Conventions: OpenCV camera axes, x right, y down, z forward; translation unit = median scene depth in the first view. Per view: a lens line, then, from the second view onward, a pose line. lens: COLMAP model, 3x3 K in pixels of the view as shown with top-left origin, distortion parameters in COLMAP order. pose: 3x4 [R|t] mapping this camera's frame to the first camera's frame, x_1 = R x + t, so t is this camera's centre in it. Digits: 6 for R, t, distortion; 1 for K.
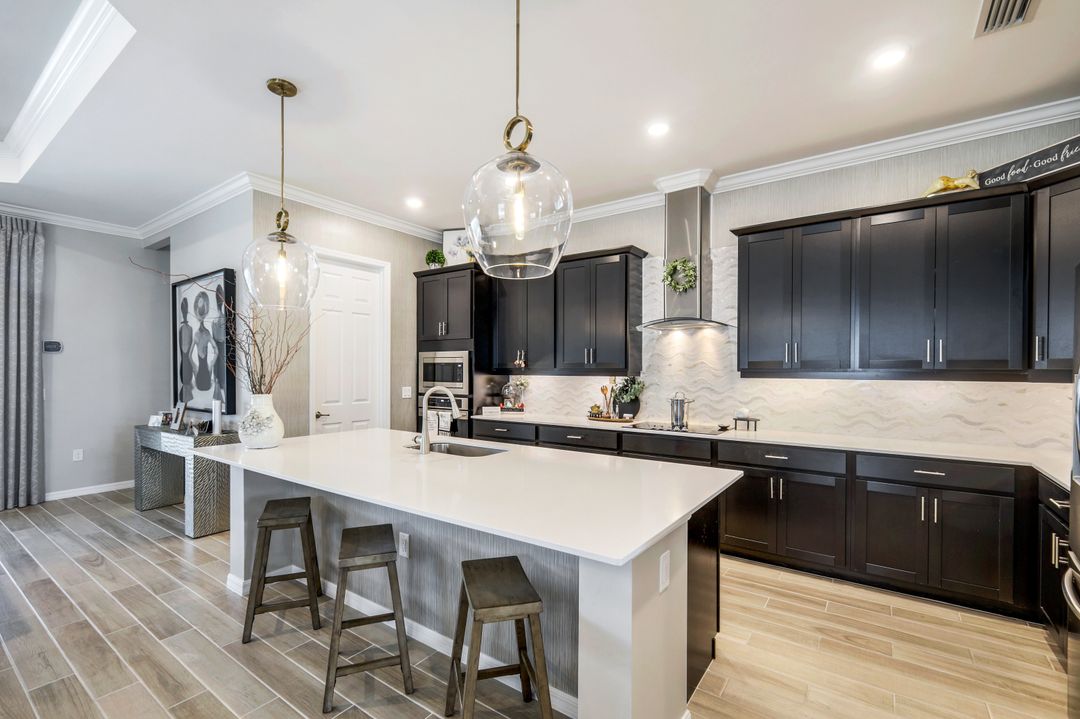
lens RADIAL K [[472.1, 0, 540.6], [0, 472.1, 353.8], [0, 0, 1]] dist [-0.000188, -0.000525]
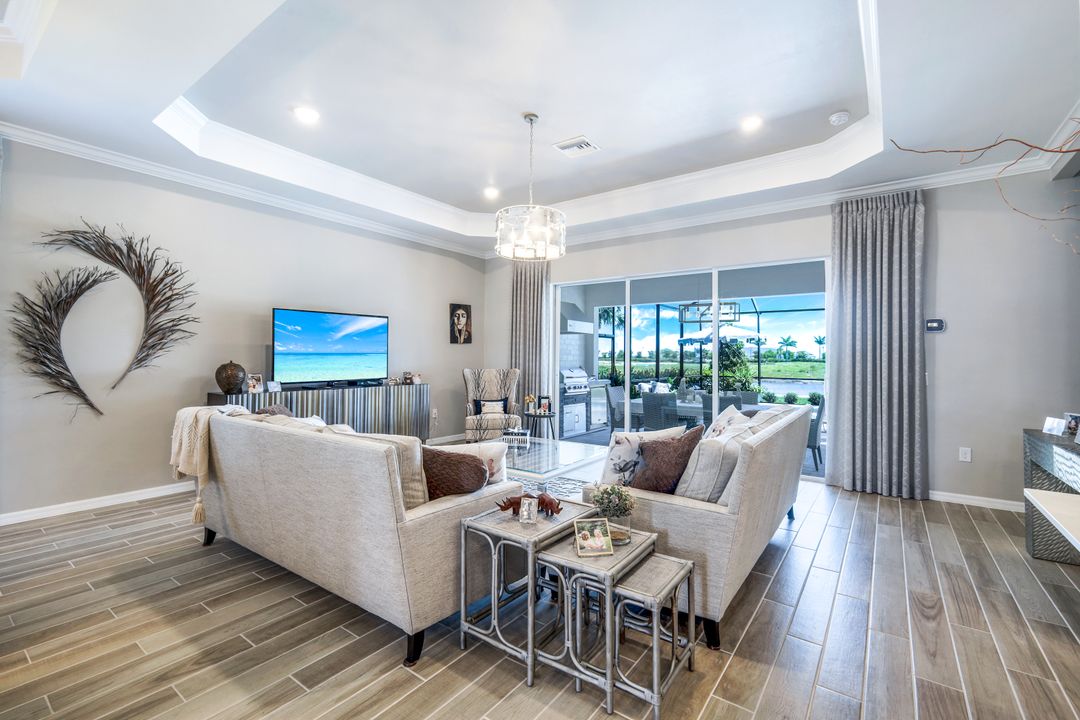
lens RADIAL K [[472.1, 0, 540.6], [0, 472.1, 354.3], [0, 0, 1]] dist [-0.000188, -0.000525]
pose [[-0.022856, -0.009547, -0.999693, -0.145027], [0.024023, 0.999660, -0.010096, 0.032080], [0.999450, -0.024246, -0.022619, 0.299027]]
